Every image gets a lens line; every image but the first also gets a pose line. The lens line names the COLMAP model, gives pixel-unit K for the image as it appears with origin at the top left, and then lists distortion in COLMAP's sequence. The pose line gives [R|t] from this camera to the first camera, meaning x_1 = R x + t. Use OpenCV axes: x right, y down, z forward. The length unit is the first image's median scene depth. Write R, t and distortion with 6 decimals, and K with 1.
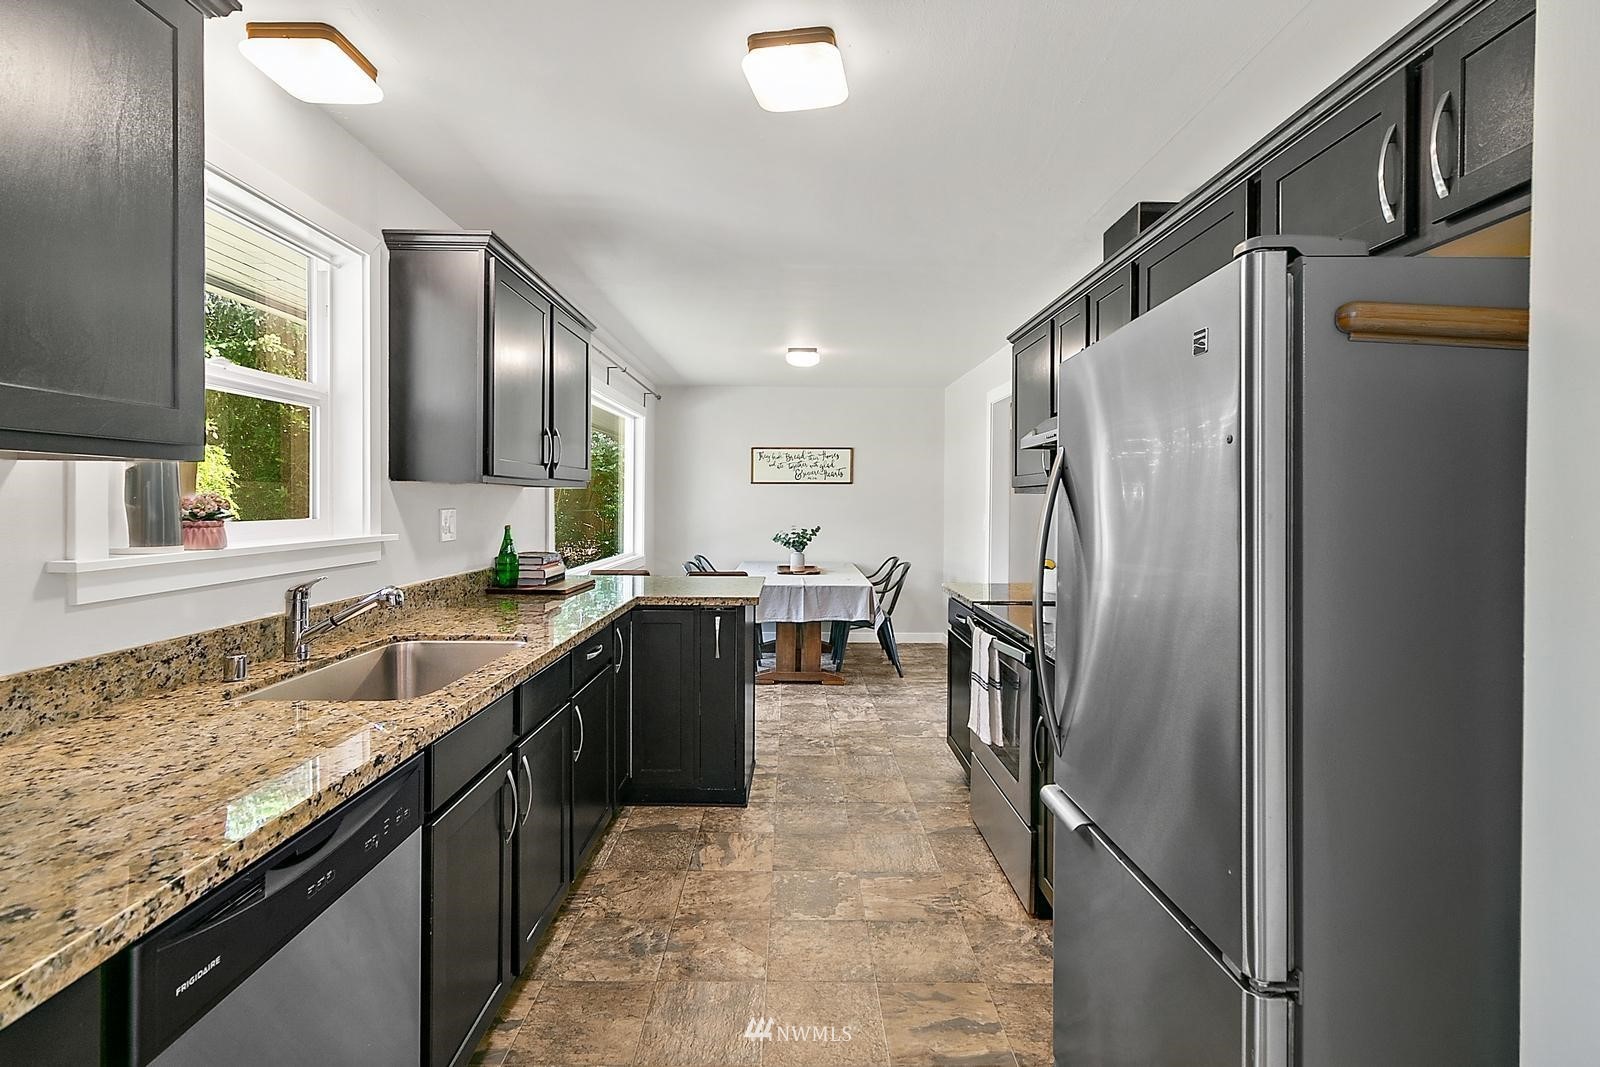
lens RADIAL K [[728.0, 0, 794.6], [0, 728.0, 505.4], [0, 0, 1]] dist [-0.002179, -0.000198]
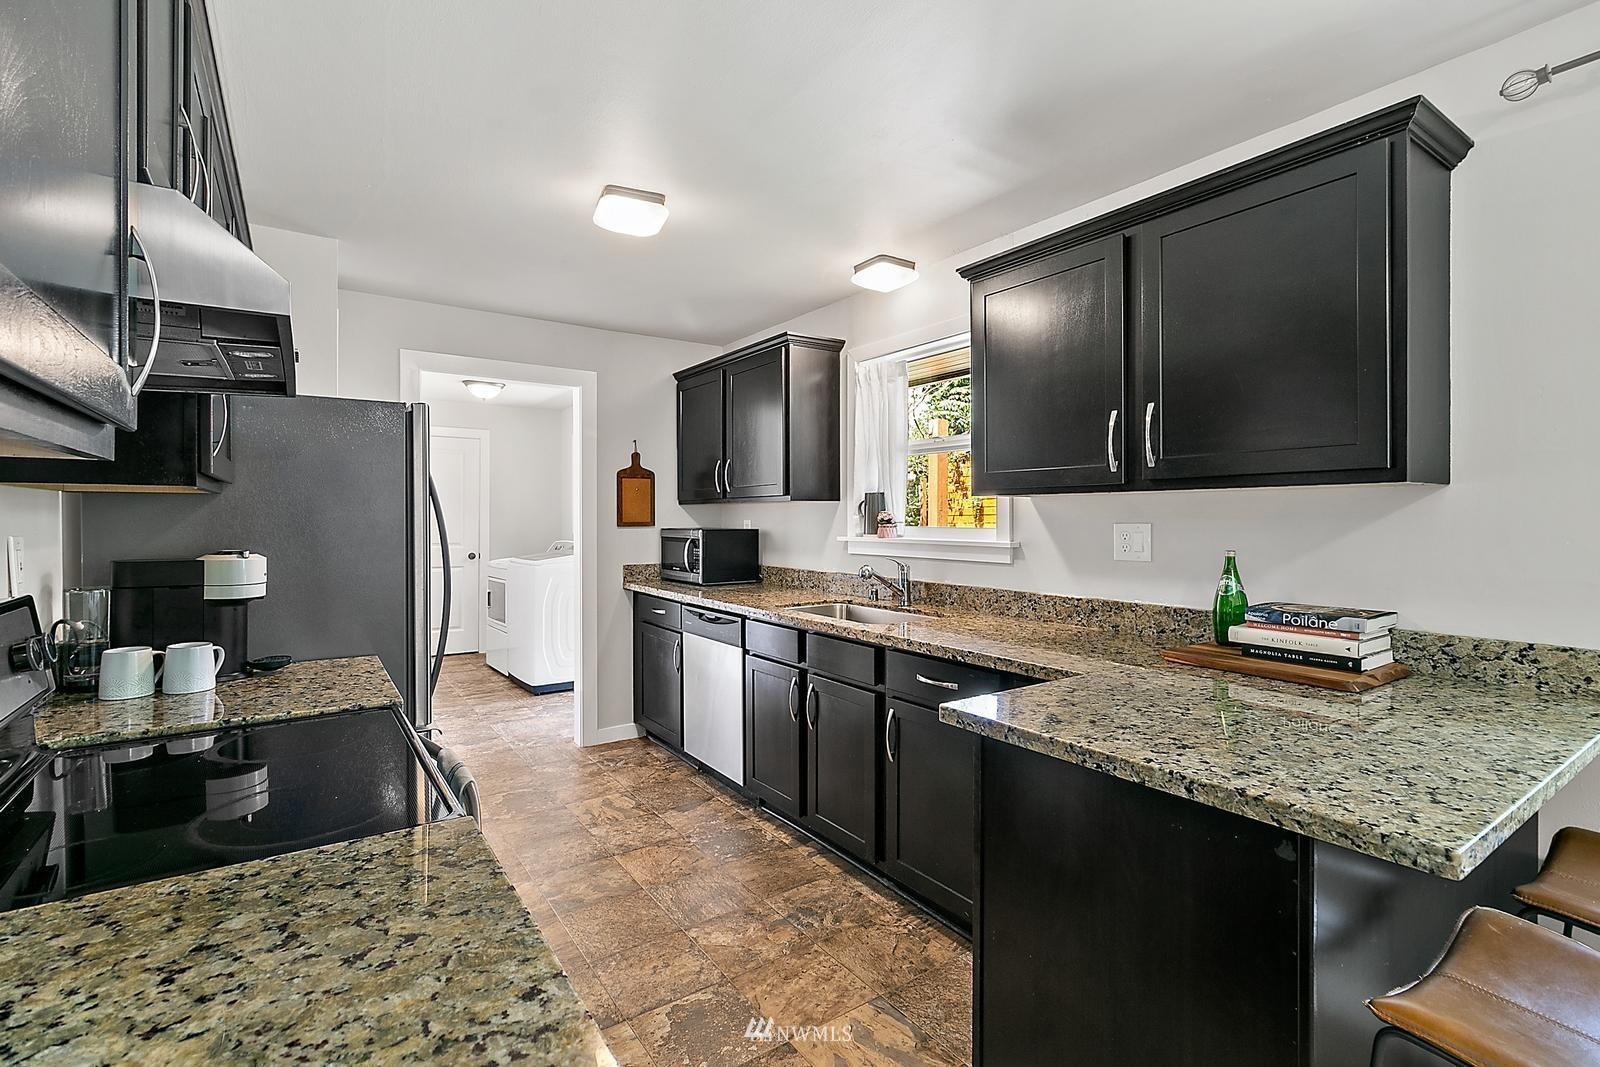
lens RADIAL K [[735.1, 0, 803.8], [0, 735.1, 513.0], [0, 0, 1]] dist [-0.000276, 0.000494]
pose [[-0.819921, -0.009201, -0.572403, 0.384026], [-0.008702, 0.999956, -0.003610, -0.001398], [0.572410, 0.002021, -0.819965, 1.666047]]
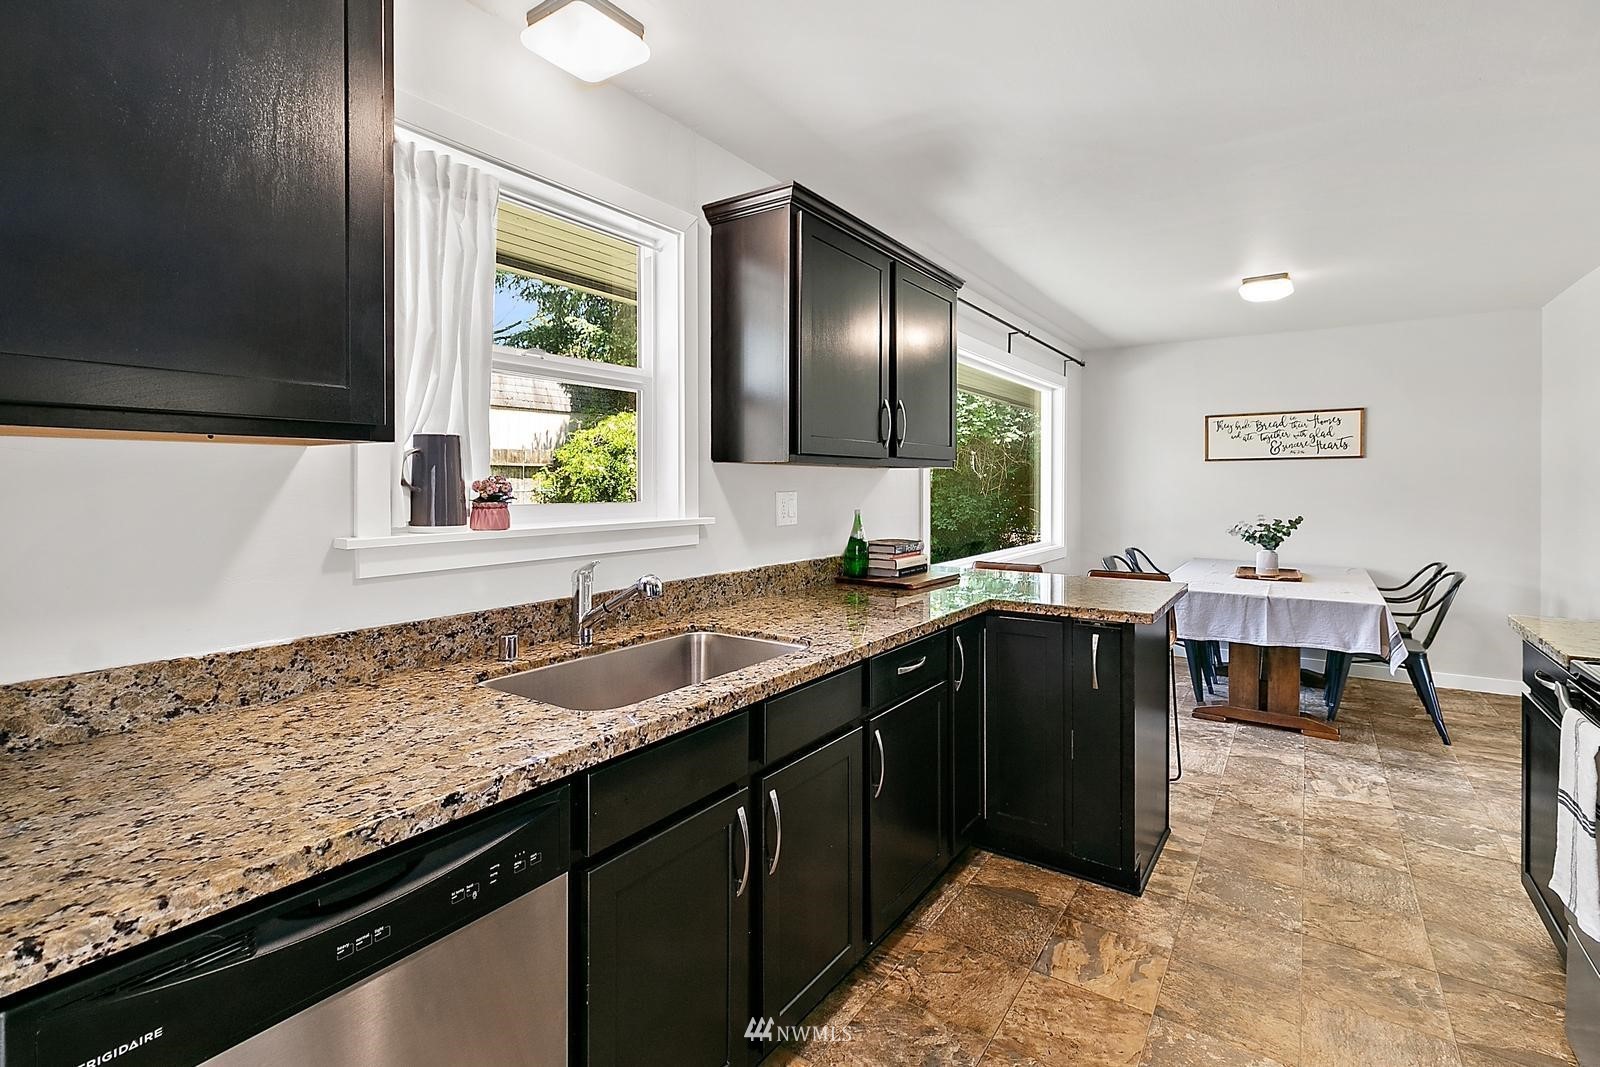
lens RADIAL K [[735.2, 0, 806.6], [0, 735.2, 486.2], [0, 0, 1]] dist [-0.001796, -0.000195]
pose [[0.824629, -0.004505, -0.565656, 0.099496], [0.001927, 0.999985, -0.005155, 0.002958], [0.565670, 0.003161, 0.824625, 0.247872]]
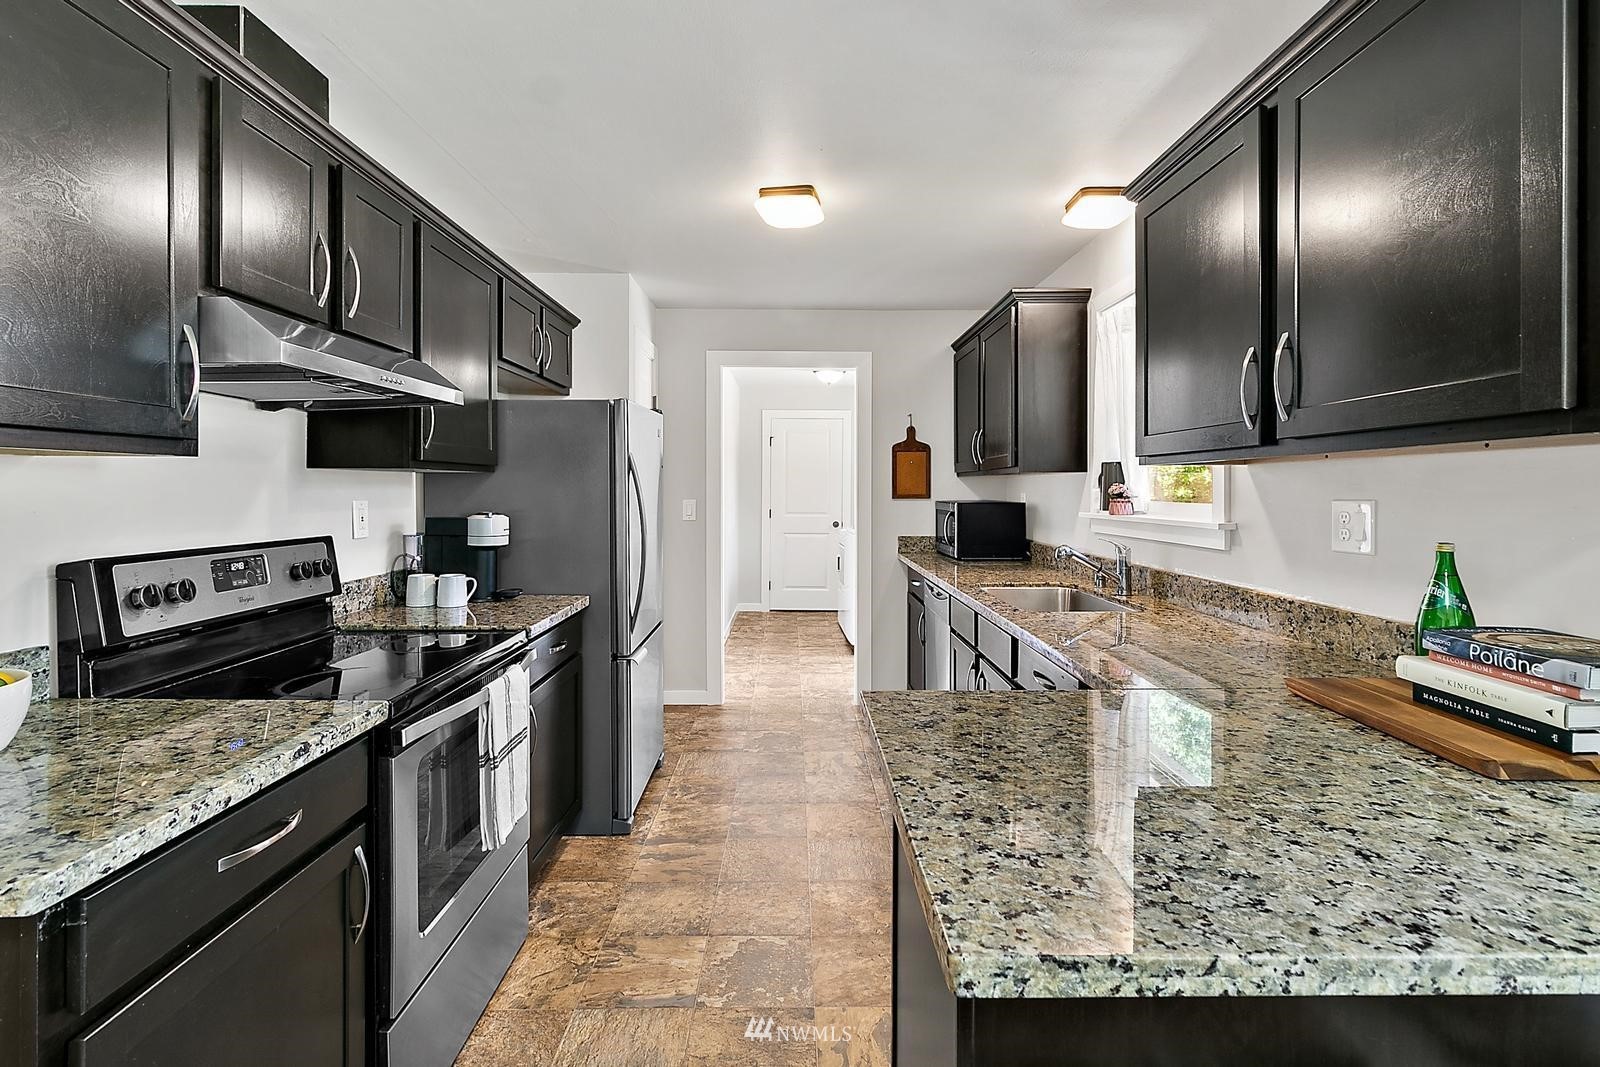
lens RADIAL K [[746.5, 0, 806.7], [0, 746.5, 483.8], [0, 0, 1]] dist [-0.002413, 0.000924]
pose [[-0.999881, -0.008897, -0.012616, -0.010102], [-0.008891, 0.999960, -0.000528, -0.005393], [0.012620, -0.000416, -0.999920, 1.809961]]
